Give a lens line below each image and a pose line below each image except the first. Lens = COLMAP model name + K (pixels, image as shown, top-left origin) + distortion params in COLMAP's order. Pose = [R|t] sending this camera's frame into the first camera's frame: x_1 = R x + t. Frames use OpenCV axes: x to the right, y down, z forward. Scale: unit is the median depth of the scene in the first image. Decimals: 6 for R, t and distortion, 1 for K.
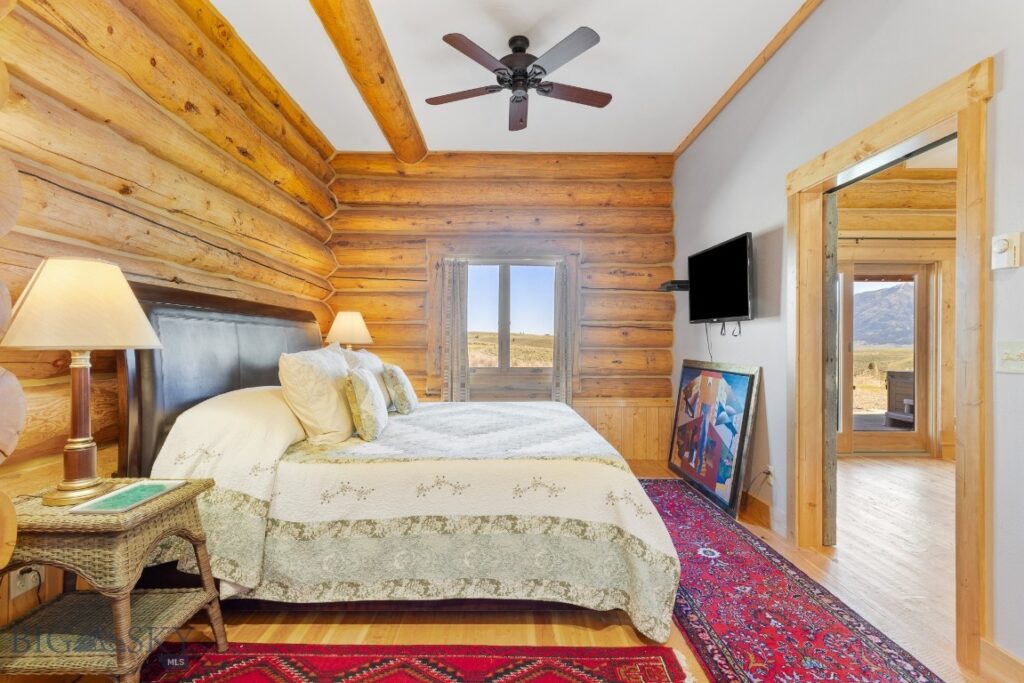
lens RADIAL K [[462.0, 0, 512.2], [0, 462.0, 343.3], [0, 0, 1]] dist [0.012294, -0.003201]
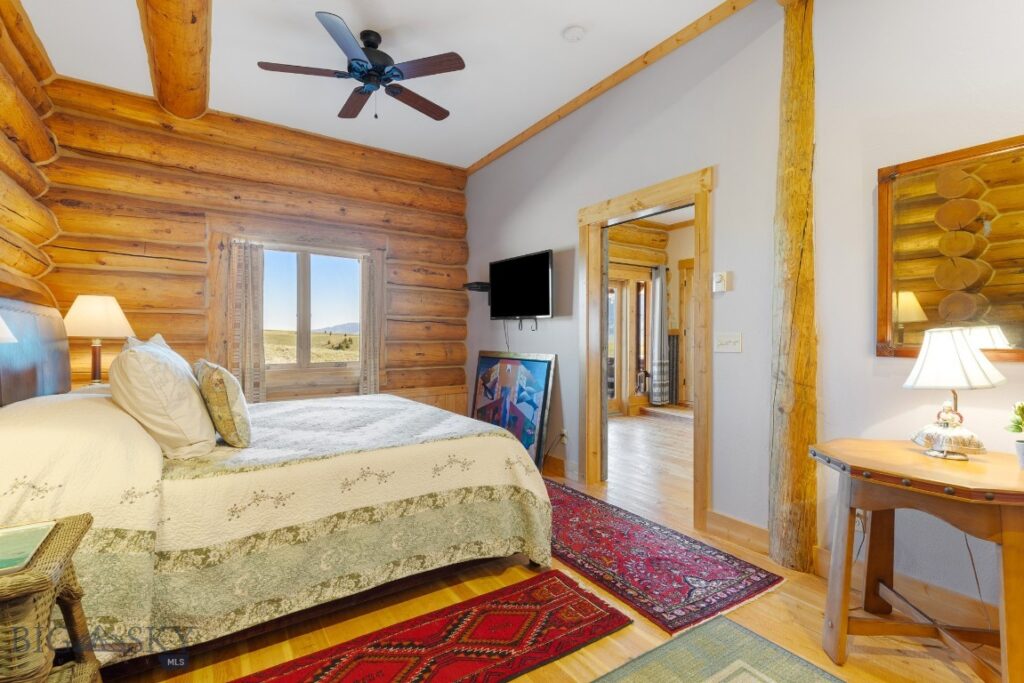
lens RADIAL K [[462.0, 0, 504.6], [0, 462.0, 341.0], [0, 0, 1]] dist [0.012294, -0.003201]
pose [[0.840087, -0.006586, 0.542411, -0.321804], [0.003137, 0.999969, 0.007283, 0.004005], [-0.542442, -0.004417, 0.840081, -0.005334]]
